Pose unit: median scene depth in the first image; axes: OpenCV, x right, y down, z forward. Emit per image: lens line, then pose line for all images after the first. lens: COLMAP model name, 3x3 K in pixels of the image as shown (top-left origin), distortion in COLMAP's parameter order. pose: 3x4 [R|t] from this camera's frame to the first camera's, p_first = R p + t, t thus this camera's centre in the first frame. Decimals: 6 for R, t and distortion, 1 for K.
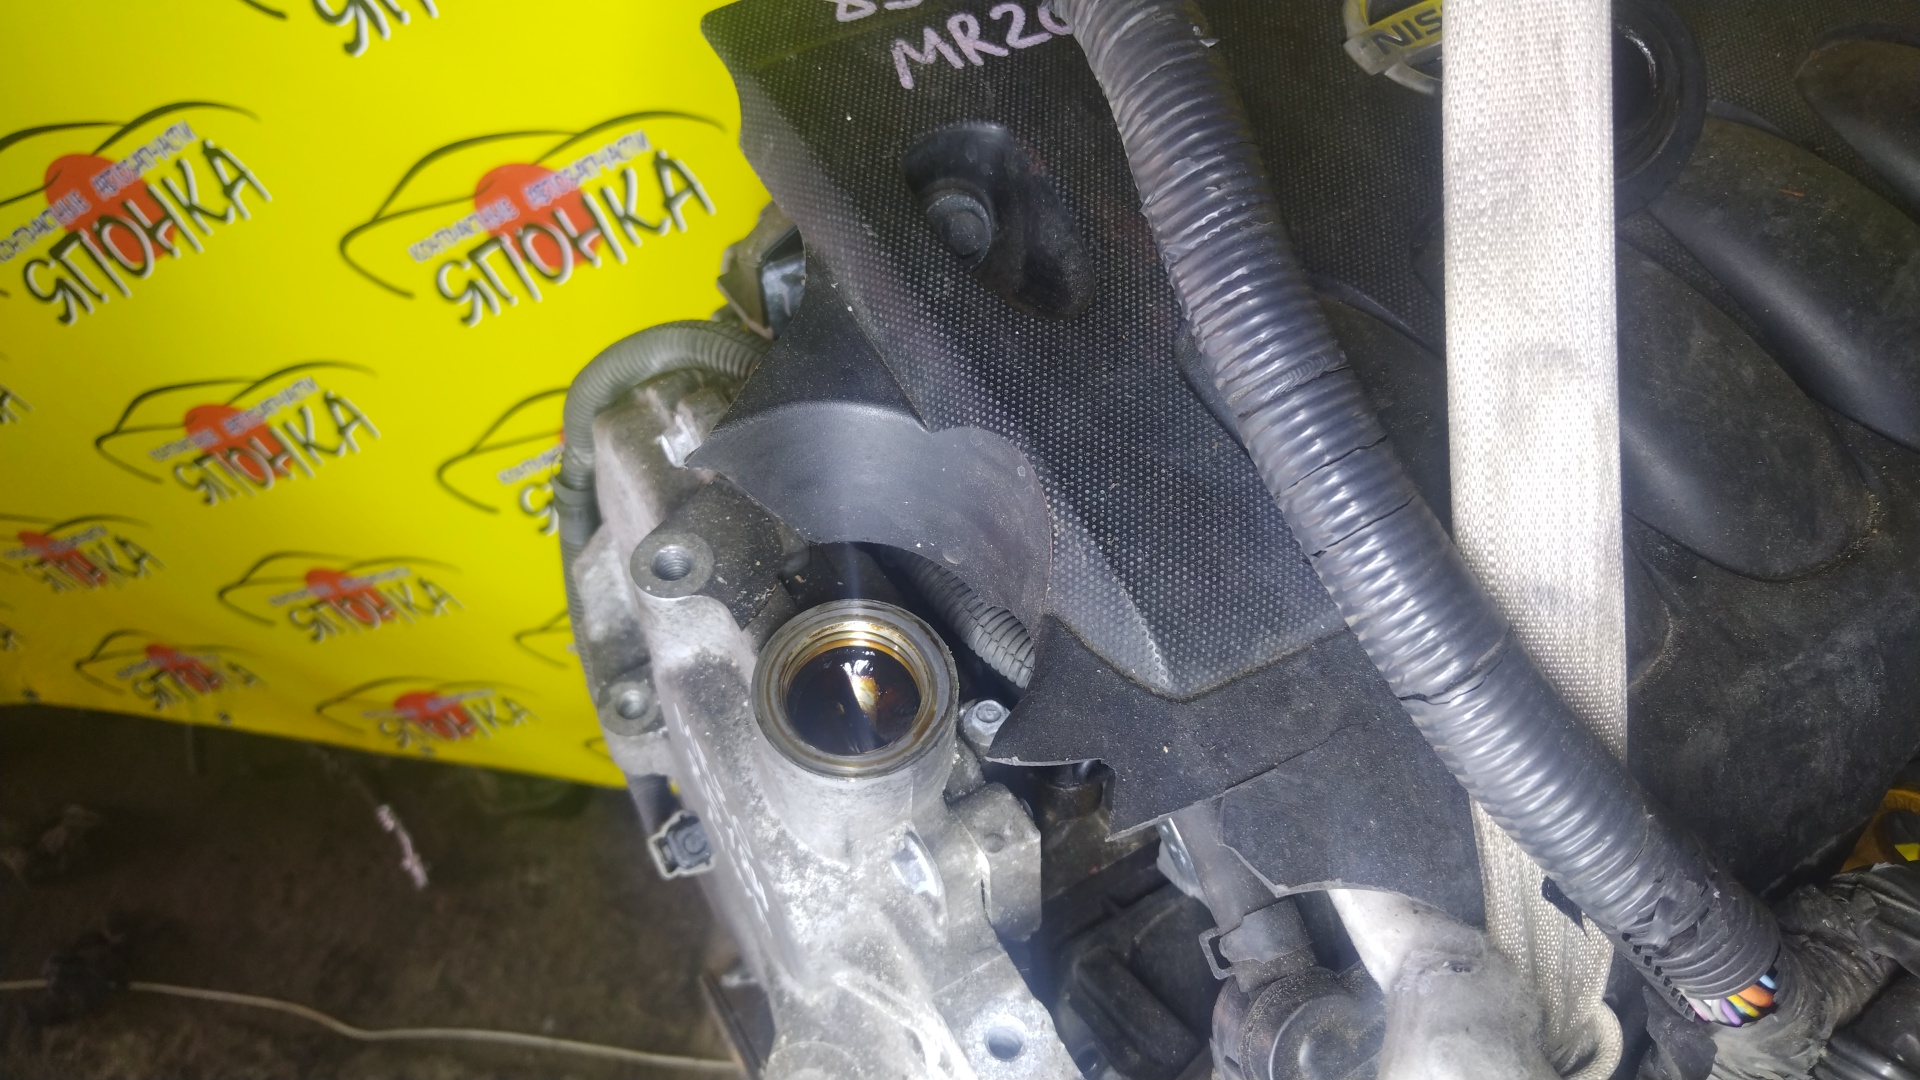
lens RADIAL K [[1457.3, 0, 955.4], [0, 1457.3, 534.7], [0, 0, 1]] dist [-0.023751, 0.015672]
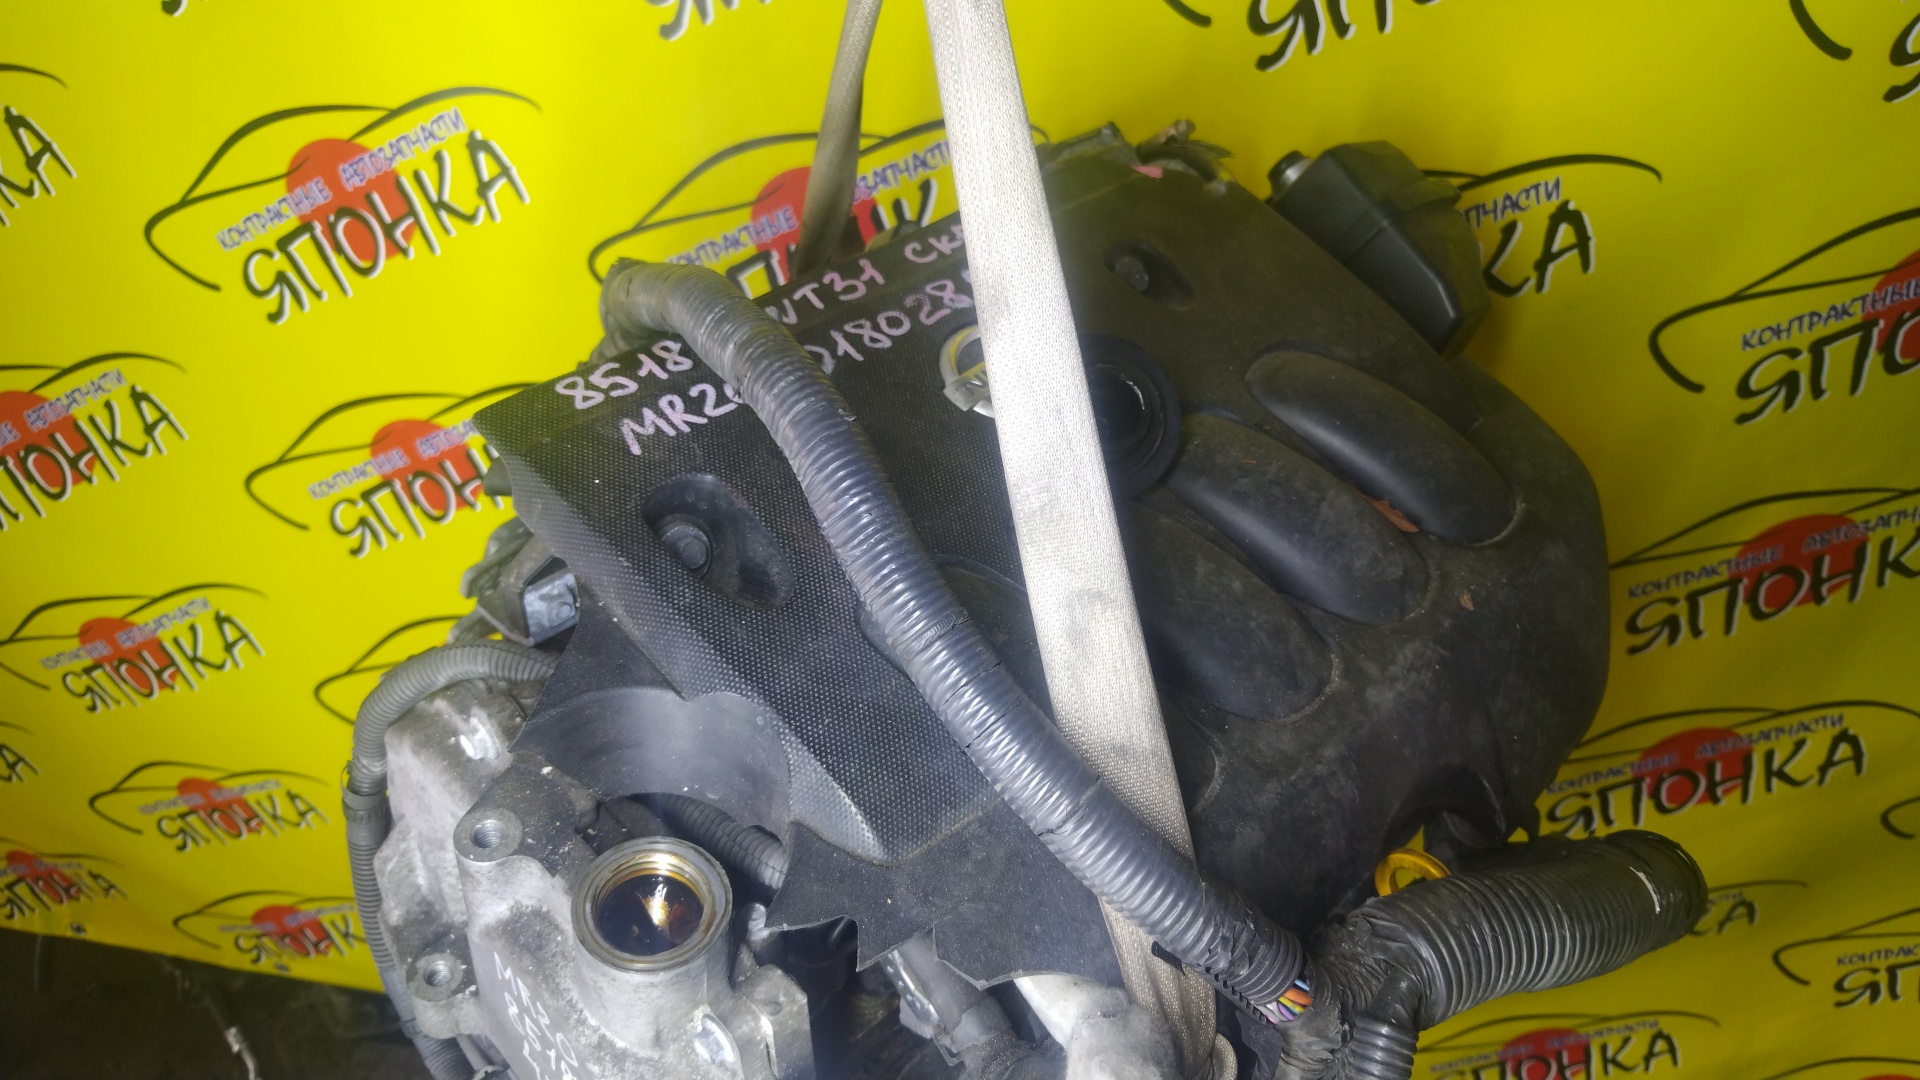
lens RADIAL K [[1457.3, 0, 955.4], [0, 1457.3, 534.7], [0, 0, 1]] dist [-0.023751, 0.015672]
pose [[0.969119, -0.114910, 0.218182, -0.051665], [0.150592, 0.976425, -0.154646, 0.023911], [-0.195268, 0.182727, 0.963577, -0.373118]]
